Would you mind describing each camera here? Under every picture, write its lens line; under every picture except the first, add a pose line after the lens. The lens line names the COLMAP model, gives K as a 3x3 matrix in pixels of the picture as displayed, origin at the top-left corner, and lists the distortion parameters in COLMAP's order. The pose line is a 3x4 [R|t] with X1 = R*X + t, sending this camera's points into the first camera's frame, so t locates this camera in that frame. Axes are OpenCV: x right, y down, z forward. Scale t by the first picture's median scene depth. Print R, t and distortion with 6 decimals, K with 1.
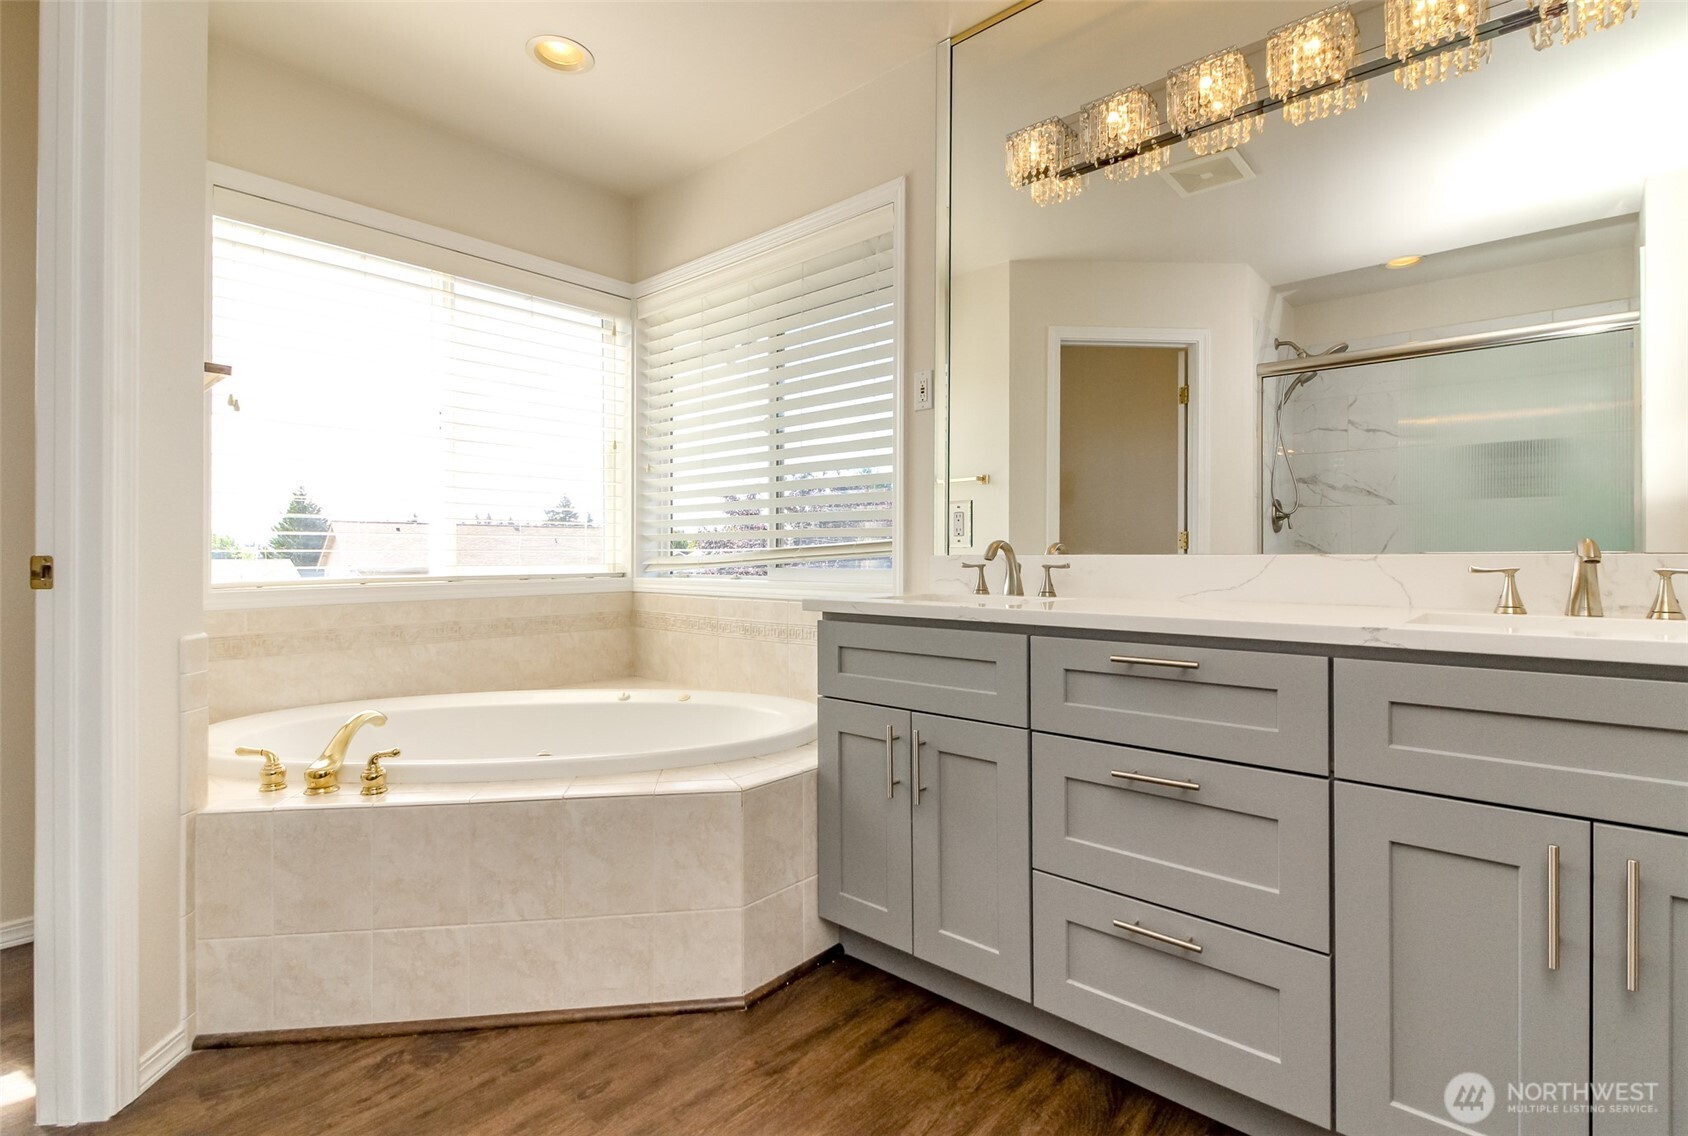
lens RADIAL K [[805.7, 0, 846.4], [0, 805.7, 552.6], [0, 0, 1]] dist [0.000889, -0.002267]
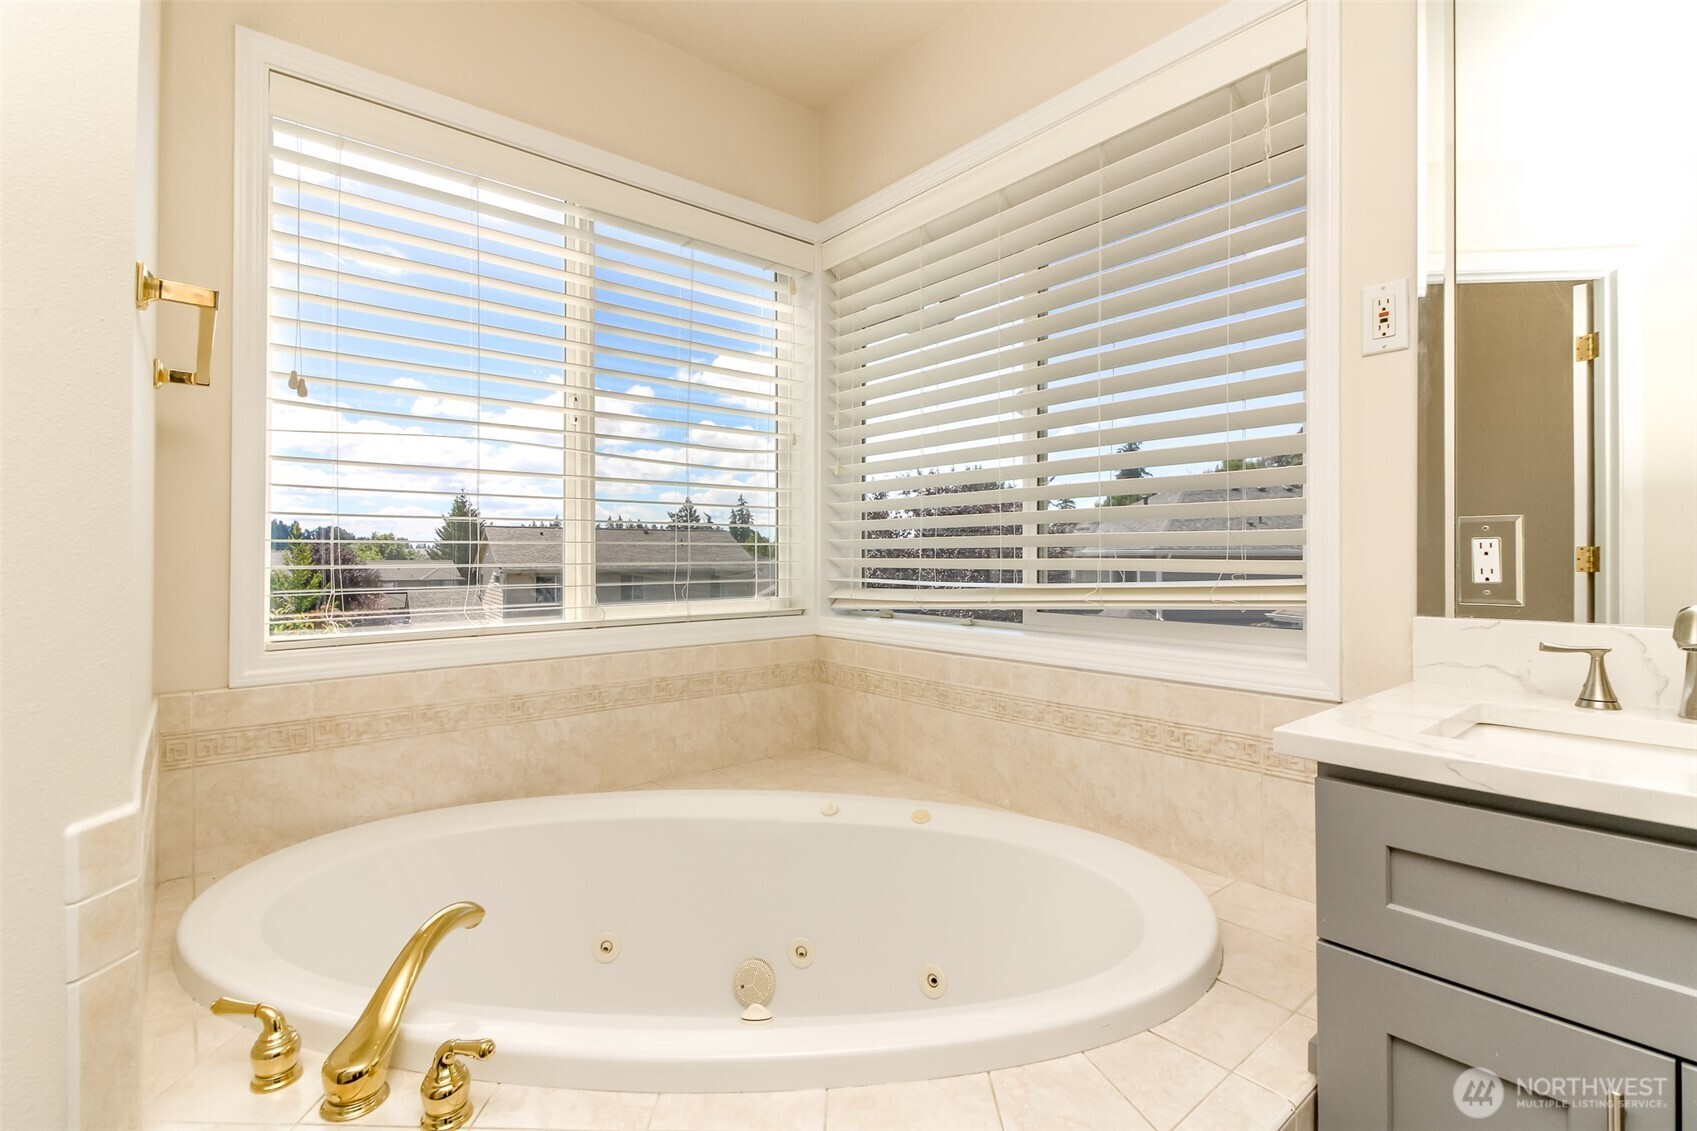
lens RADIAL K [[787.0, 0, 822.7], [0, 787.0, 551.5], [0, 0, 1]] dist [-0.002420, -0.000547]
pose [[0.986226, 0.000256, -0.165400, -0.272662], [-0.000690, 0.999996, -0.002566, -0.053824], [0.165399, 0.002645, 0.986223, 0.552344]]
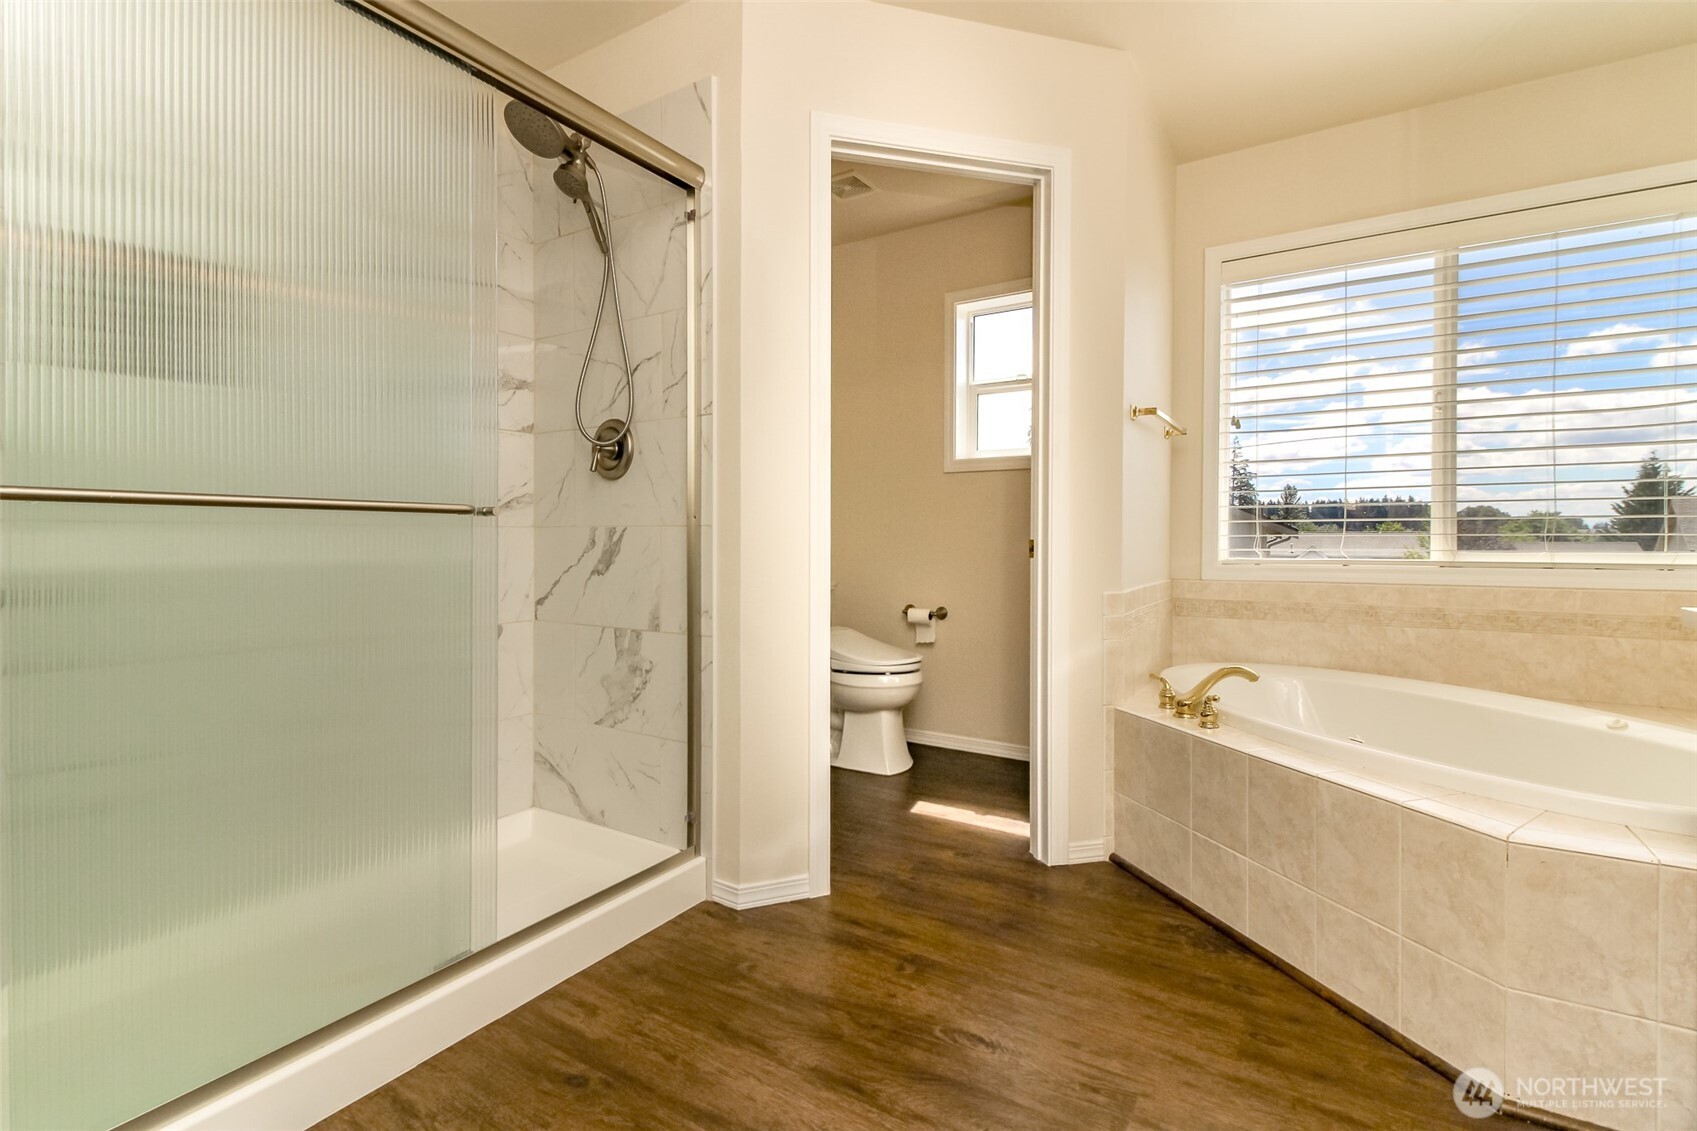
lens RADIAL K [[787.0, 0, 850.2], [0, 787.0, 534.0], [0, 0, 1]] dist [-0.002420, -0.000547]
pose [[0.154693, -0.002002, -0.987961, 0.554457], [0.000475, 0.999998, -0.001952, -0.004057], [0.987962, -0.000168, 0.154694, 0.252840]]
